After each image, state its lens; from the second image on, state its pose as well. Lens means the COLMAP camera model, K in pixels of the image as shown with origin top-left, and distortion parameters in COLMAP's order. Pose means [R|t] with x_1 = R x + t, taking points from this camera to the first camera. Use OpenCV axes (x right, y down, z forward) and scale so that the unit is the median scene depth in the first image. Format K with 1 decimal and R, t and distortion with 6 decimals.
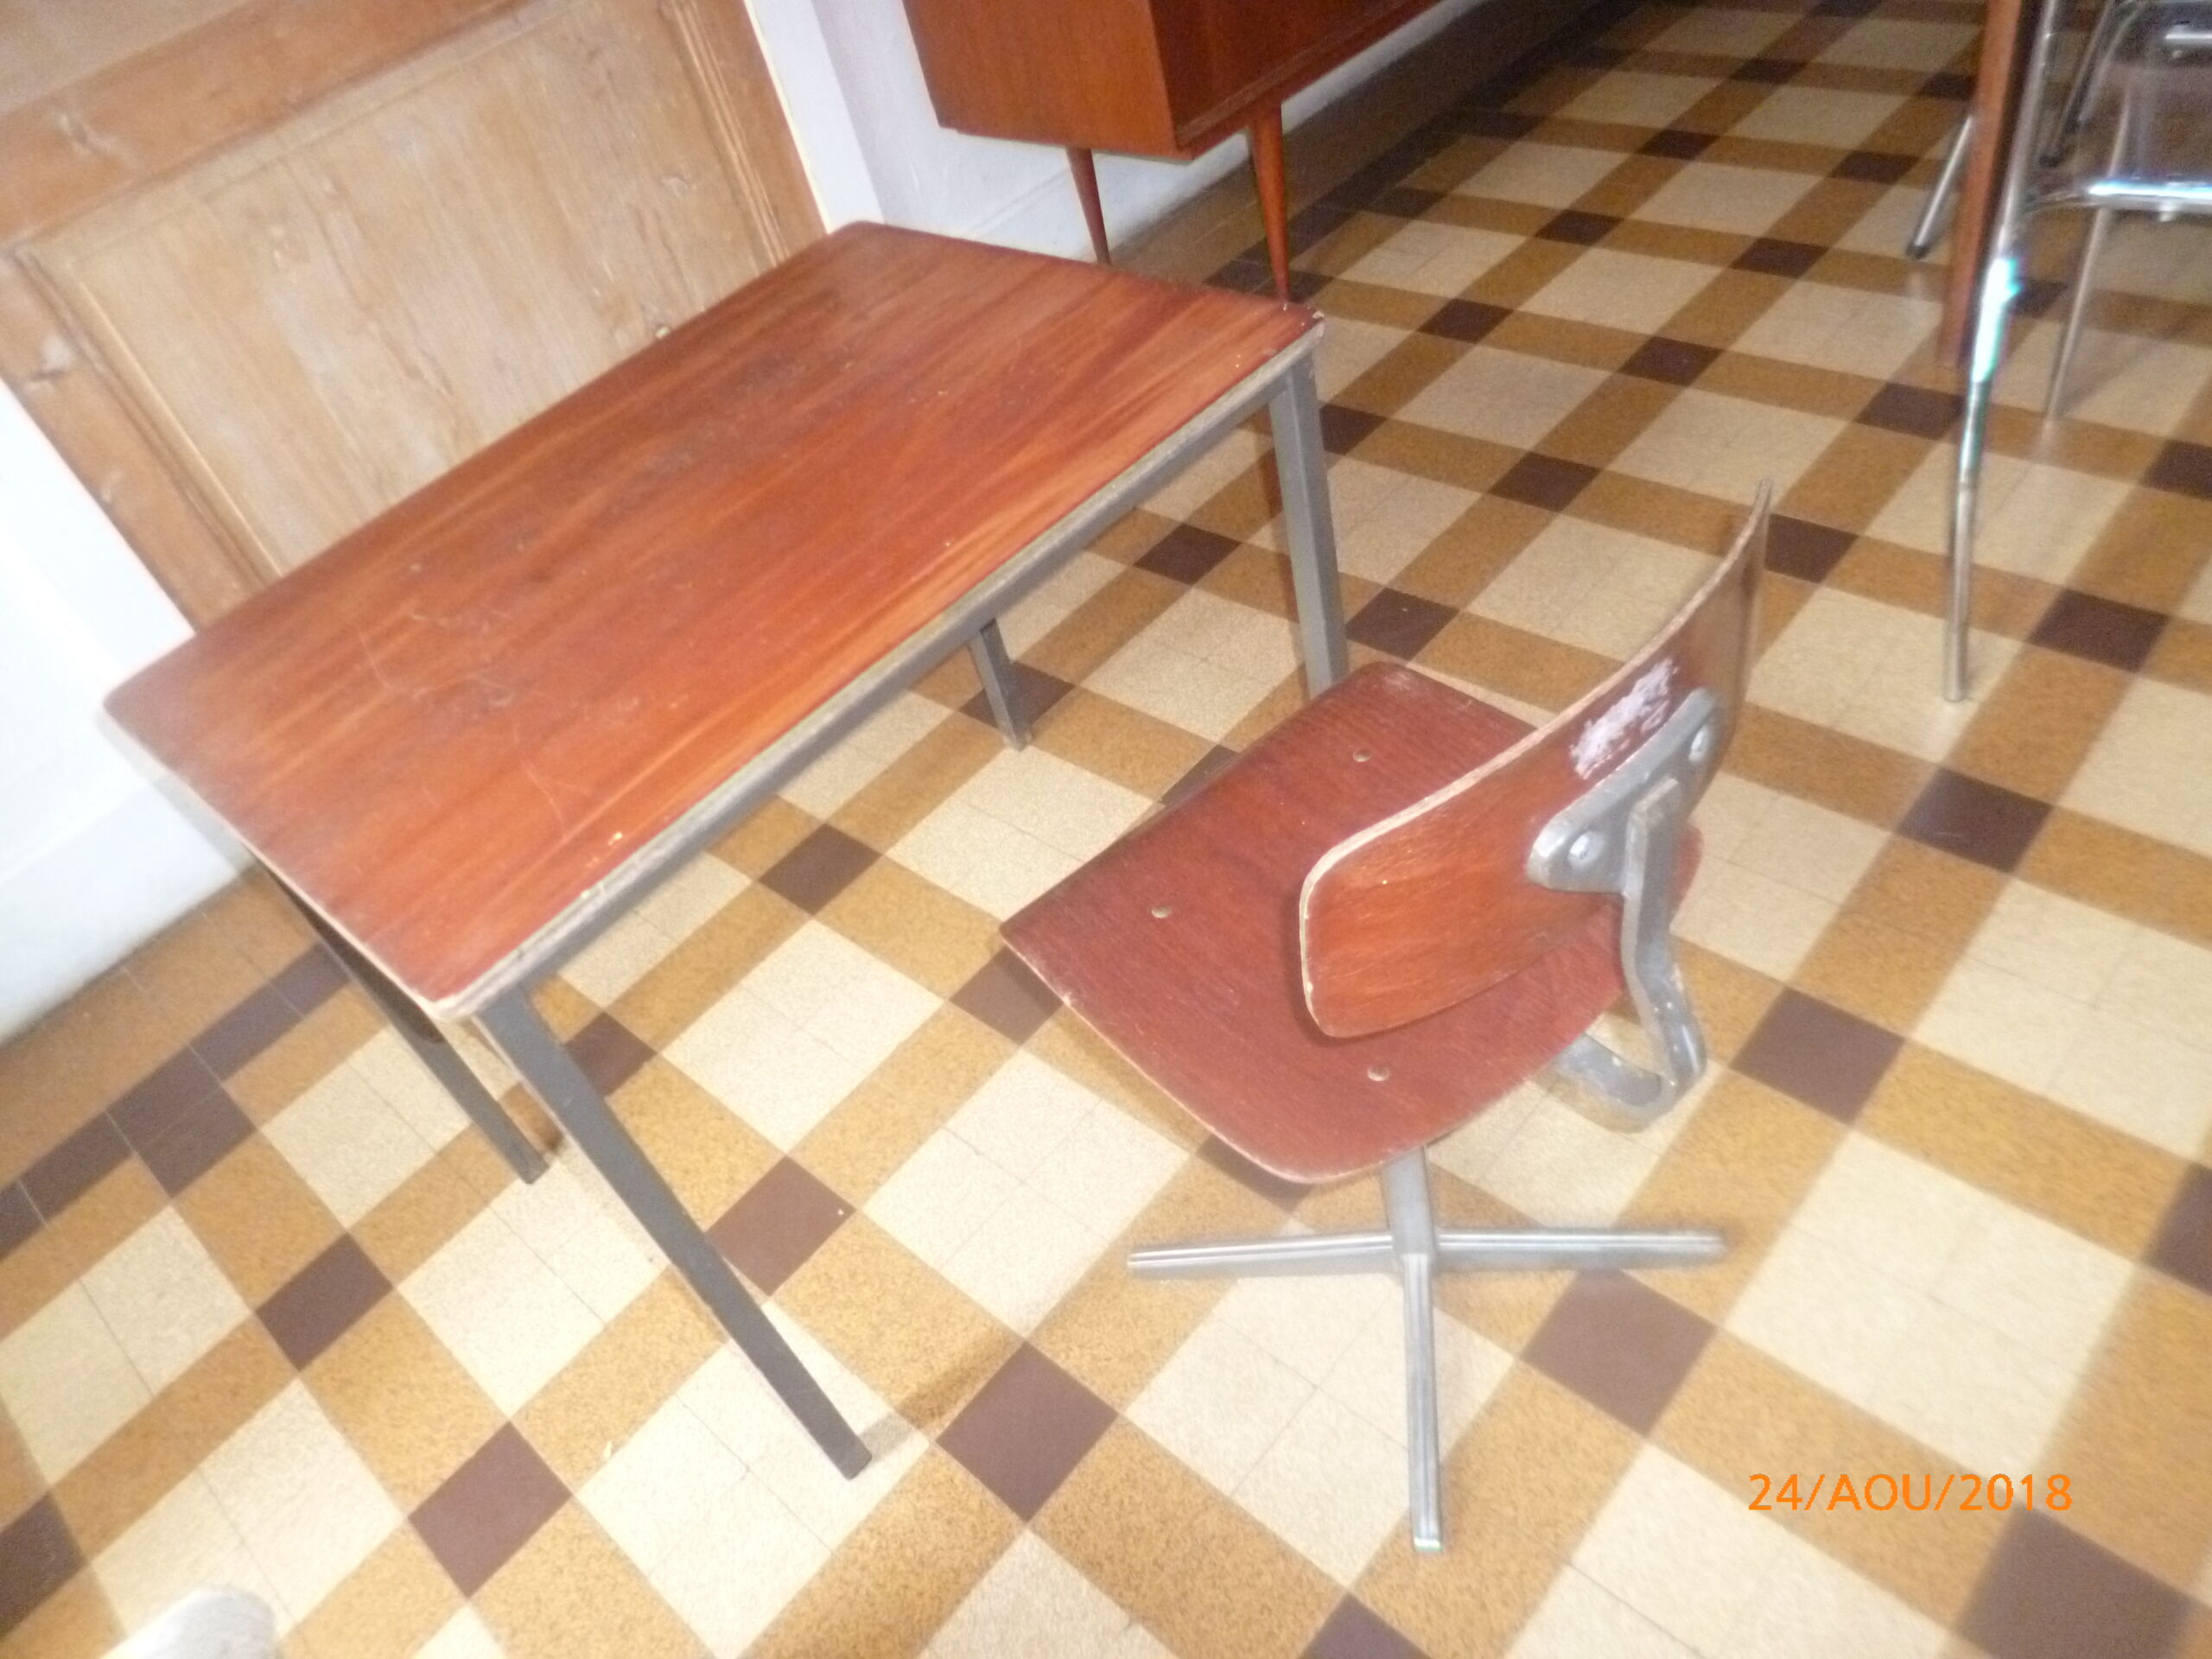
lens RADIAL K [[1587.5, 0, 1106.0], [0, 1587.5, 829.5], [0, 0, 1]] dist [-0.050265, 0.000398]
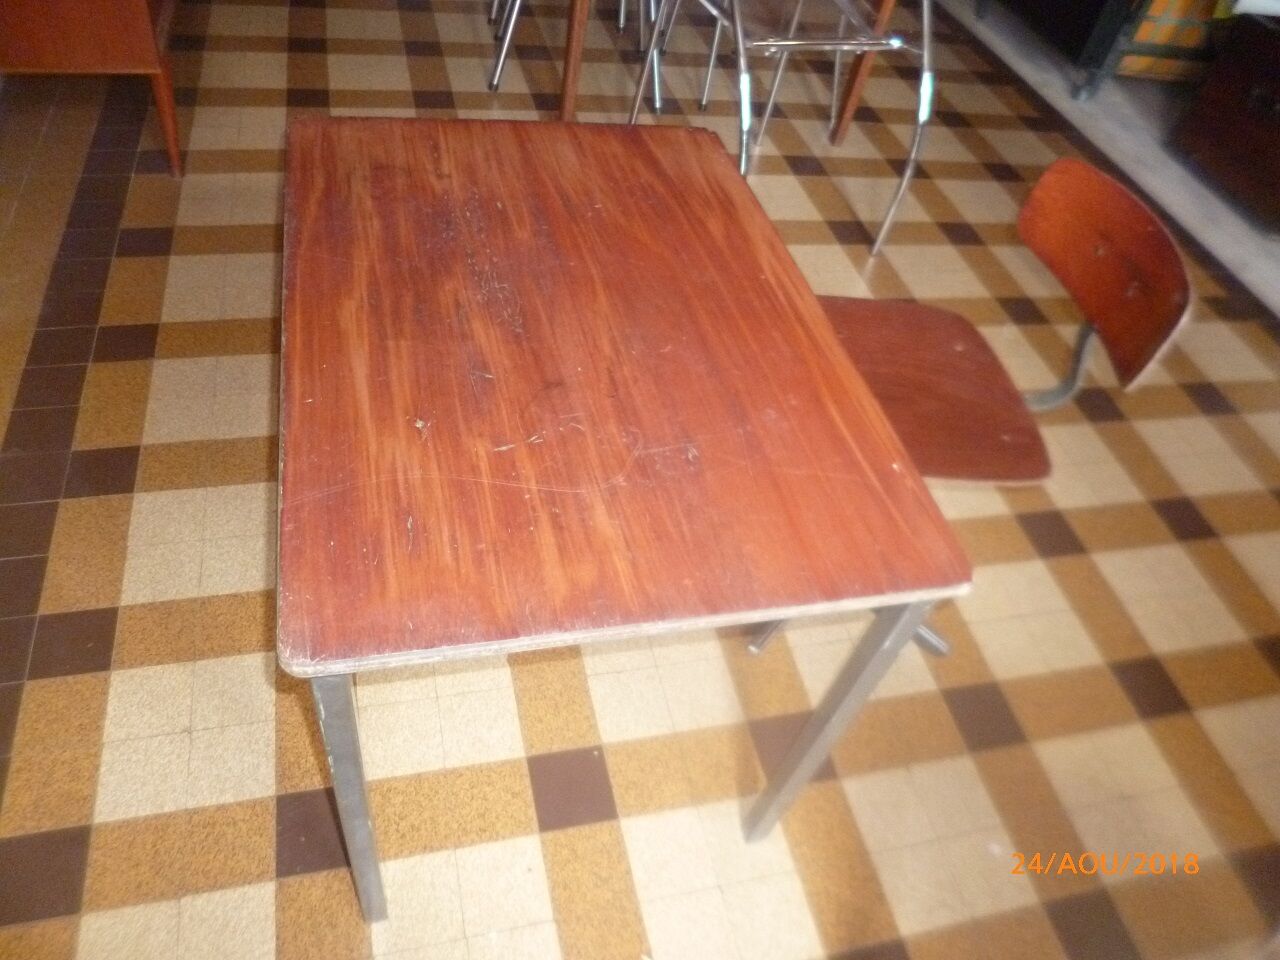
lens RADIAL K [[918.6, 0, 640.0], [0, 918.6, 480.0], [0, 0, 1]] dist [-0.050265, 0.000398]
pose [[0.505964, -0.397695, 0.765401, -0.858527], [0.373067, 0.900971, 0.221523, -0.211715], [-0.777703, 0.173463, 0.604226, 0.458034]]
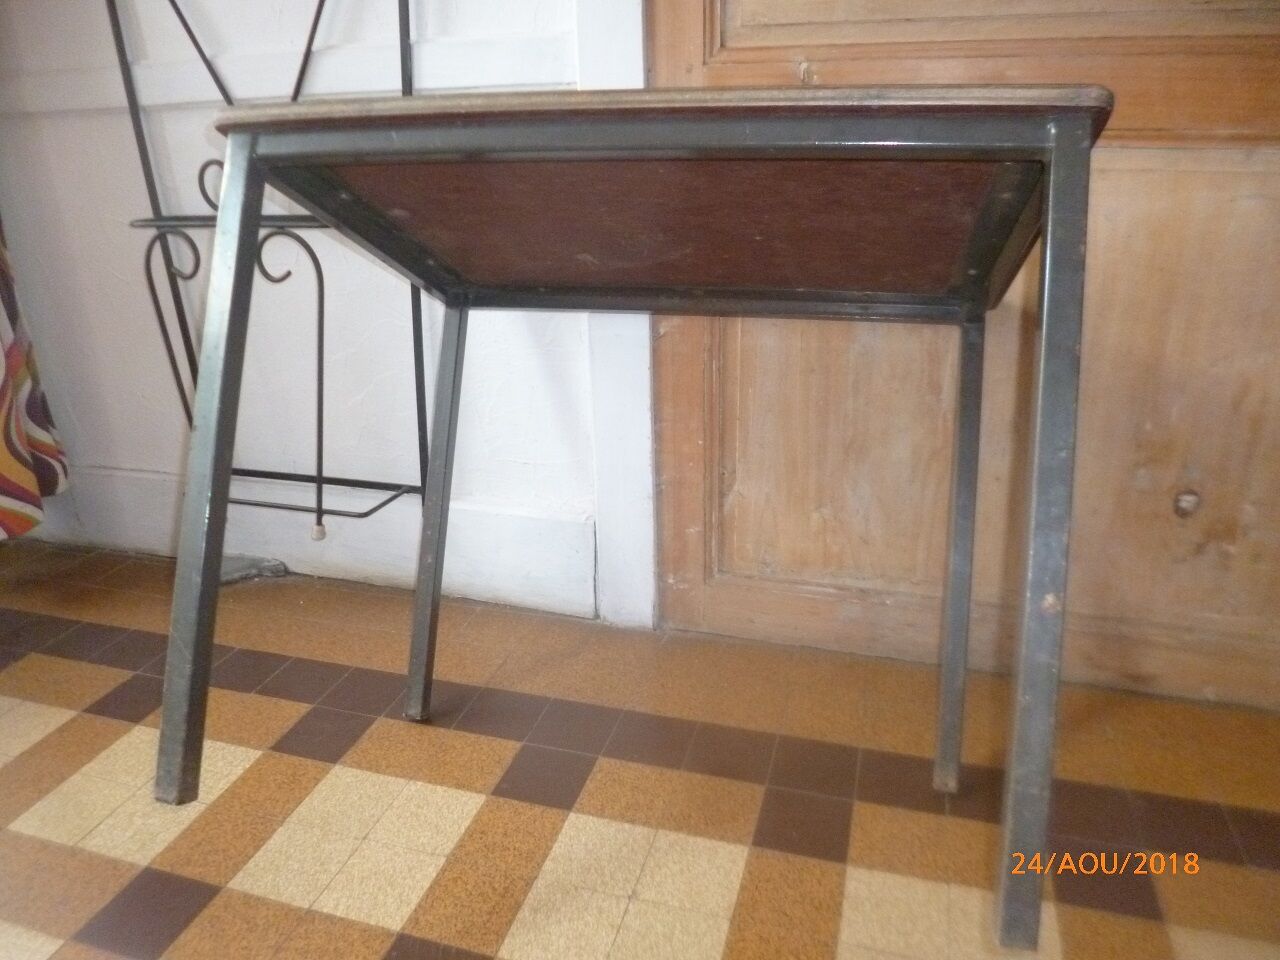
lens RADIAL K [[918.6, 0, 640.0], [0, 918.6, 480.0], [0, 0, 1]] dist [-0.050265, 0.000398]
pose [[0.428246, 0.524536, -0.735845, -0.054085], [-0.689463, 0.716046, 0.109170, -0.282321], [0.584163, 0.460587, 0.668292, 0.796460]]
